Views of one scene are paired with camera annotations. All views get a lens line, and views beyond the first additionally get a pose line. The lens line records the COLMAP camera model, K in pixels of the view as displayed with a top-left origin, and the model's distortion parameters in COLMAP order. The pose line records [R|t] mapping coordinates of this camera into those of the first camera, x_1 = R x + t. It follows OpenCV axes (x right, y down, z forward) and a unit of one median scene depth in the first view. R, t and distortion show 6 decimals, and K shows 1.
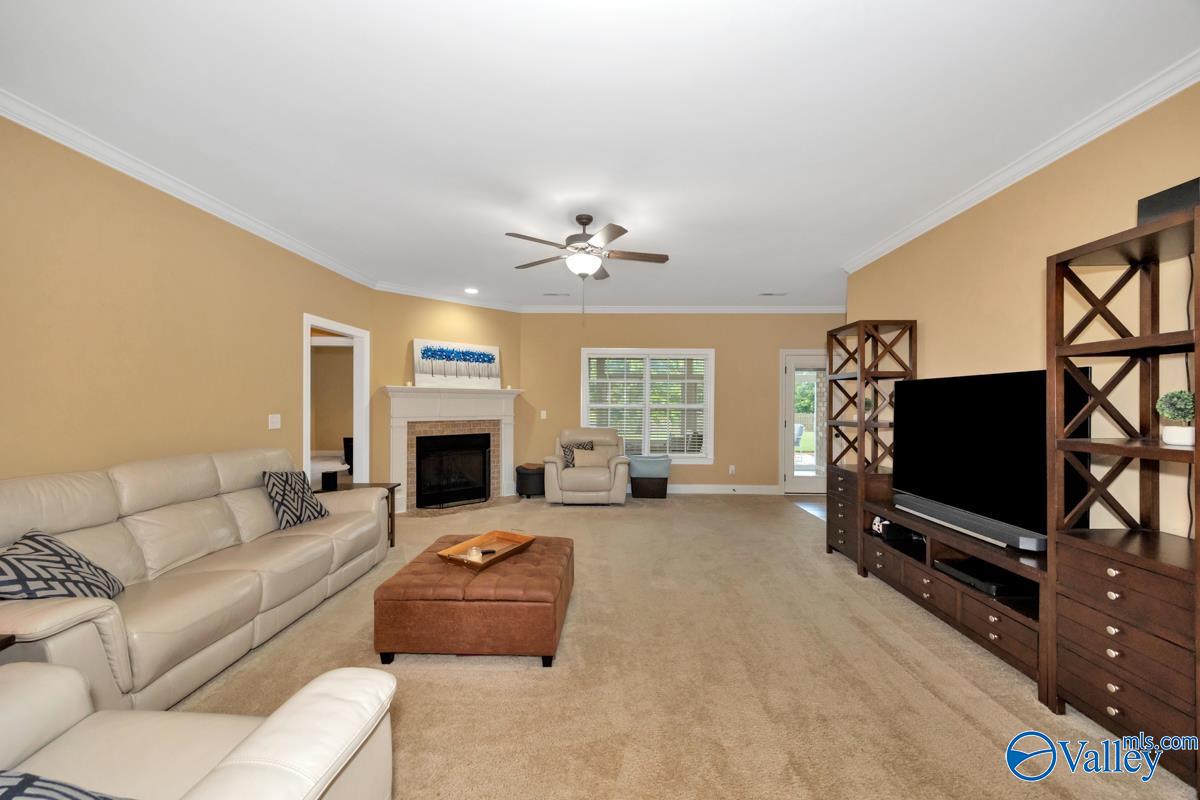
lens RADIAL K [[465.8, 0, 599.3], [0, 465.8, 404.4], [0, 0, 1]] dist [-0.006376, 0.000605]
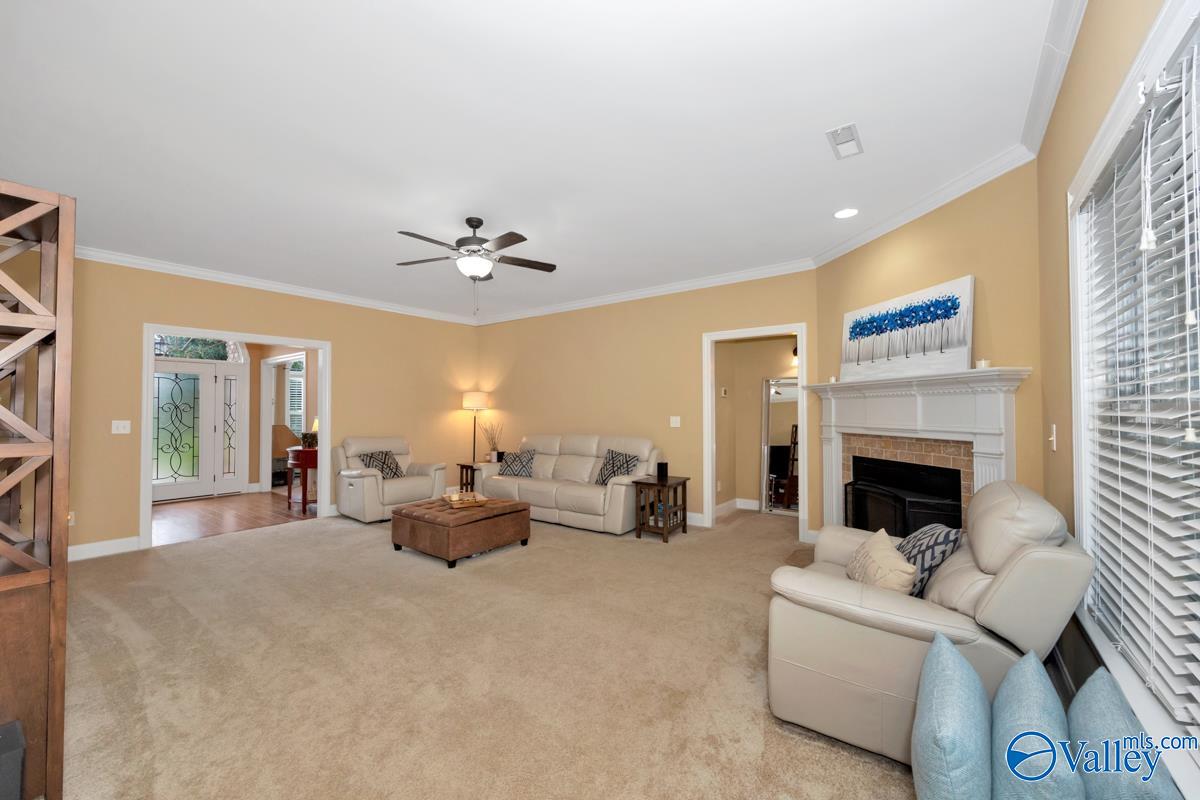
lens RADIAL K [[465.8, 0, 588.5], [0, 465.8, 402.0], [0, 0, 1]] dist [-0.006376, 0.000605]
pose [[-0.589296, -0.013512, -0.807805, 0.366573], [0.003590, 0.999806, -0.019343, 0.002655], [0.807910, -0.014299, -0.589133, 1.031906]]
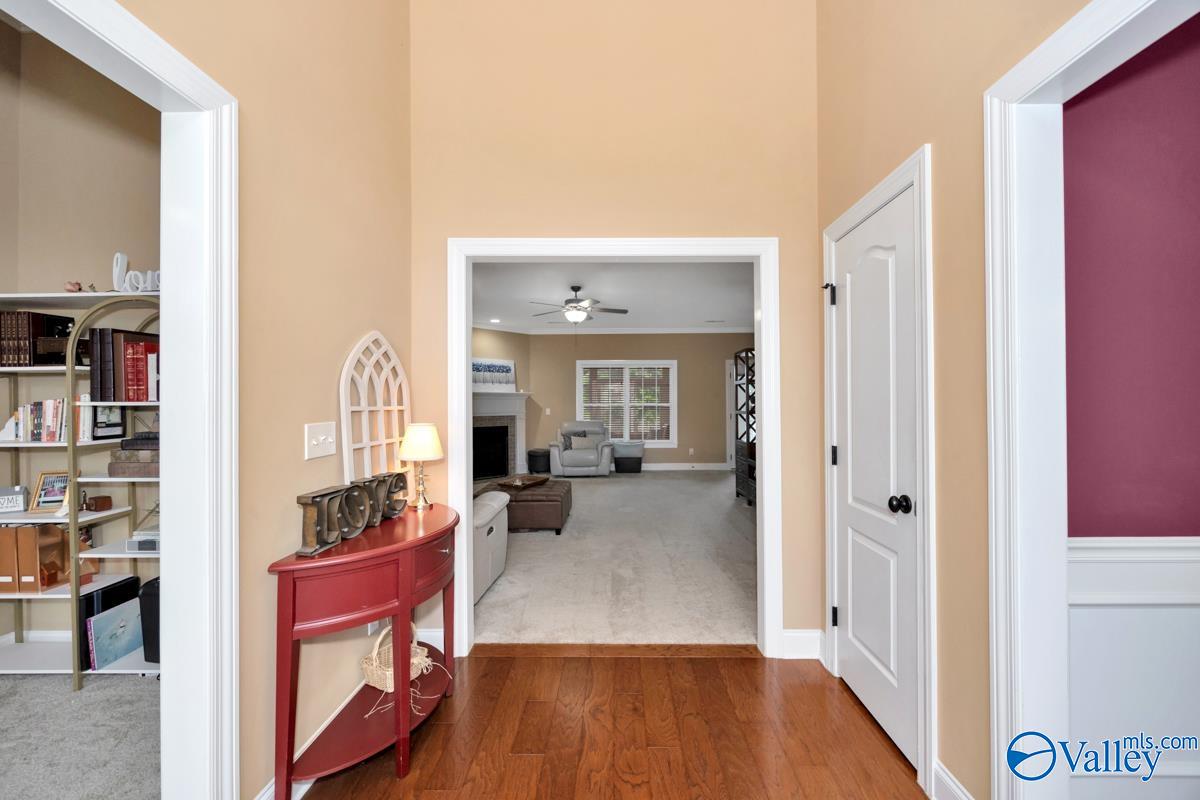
lens RADIAL K [[465.8, 0, 603.5], [0, 465.8, 407.0], [0, 0, 1]] dist [-0.006376, 0.000605]
pose [[0.999861, -0.008828, 0.014118, 0.020260], [0.008792, 0.999958, 0.002558, 0.007801], [-0.014140, -0.002434, 0.999897, -0.348992]]
